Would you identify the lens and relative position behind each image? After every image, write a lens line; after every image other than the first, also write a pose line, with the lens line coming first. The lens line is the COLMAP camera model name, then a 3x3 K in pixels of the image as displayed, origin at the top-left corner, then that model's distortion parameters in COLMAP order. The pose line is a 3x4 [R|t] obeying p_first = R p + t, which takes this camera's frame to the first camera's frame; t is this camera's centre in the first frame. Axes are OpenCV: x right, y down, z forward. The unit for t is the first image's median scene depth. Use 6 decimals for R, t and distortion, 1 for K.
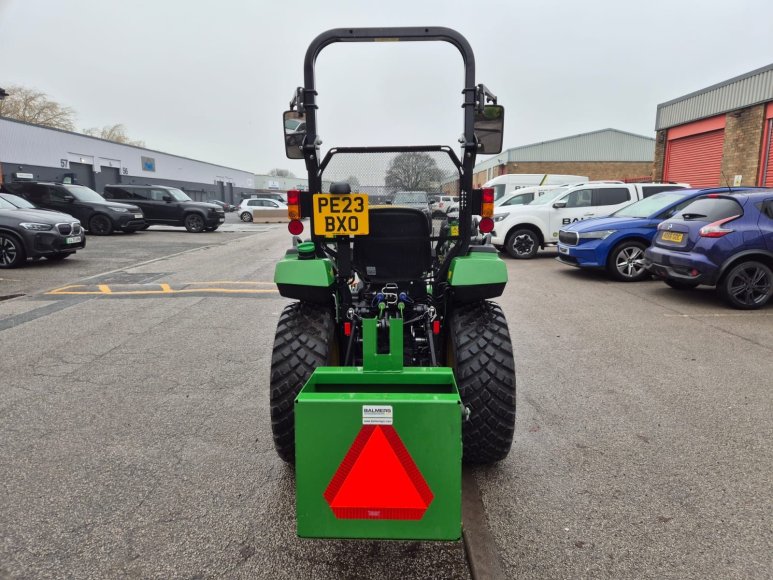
lens RADIAL K [[511.7, 0, 391.6], [0, 511.7, 290.2], [0, 0, 1]] dist [0.070133, -0.051579]
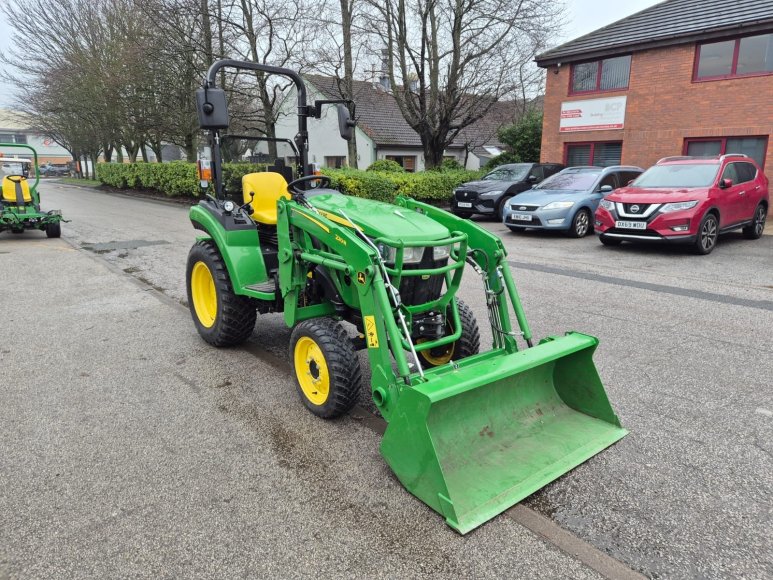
lens RADIAL K [[511.7, 0, 393.6], [0, 511.7, 291.0], [0, 0, 1]] dist [0.070133, -0.051579]
pose [[-0.766450, 0.145406, -0.625629, 0.181692], [-0.114471, 0.927522, 0.355808, -0.106339], [0.632021, 0.344325, -0.694255, 0.603519]]
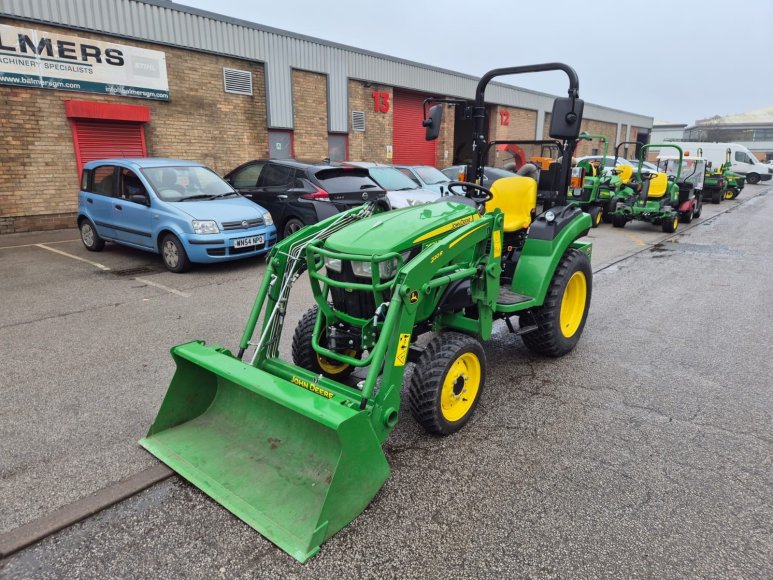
lens RADIAL K [[511.7, 0, 384.1], [0, 511.7, 294.2], [0, 0, 1]] dist [0.070133, -0.051579]
pose [[-0.775806, -0.163951, 0.609299, -0.170356], [0.104124, 0.919147, 0.379903, -0.114976], [-0.622321, 0.358174, -0.696009, 0.597710]]
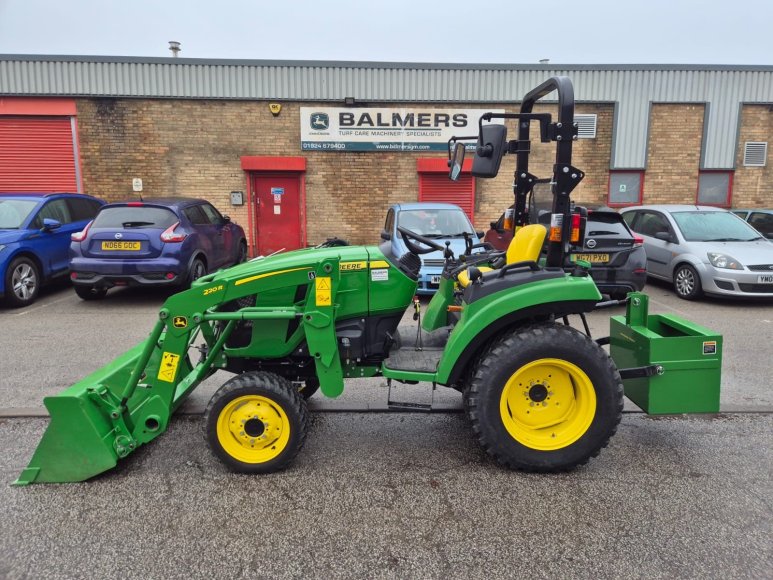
lens RADIAL K [[511.7, 0, 388.4], [0, 511.7, 287.9], [0, 0, 1]] dist [0.070133, -0.051579]
pose [[-0.042604, -0.167614, 0.984932, -0.293279], [0.167542, 0.970668, 0.172434, -0.069129], [-0.984944, 0.172364, -0.013272, 0.332327]]
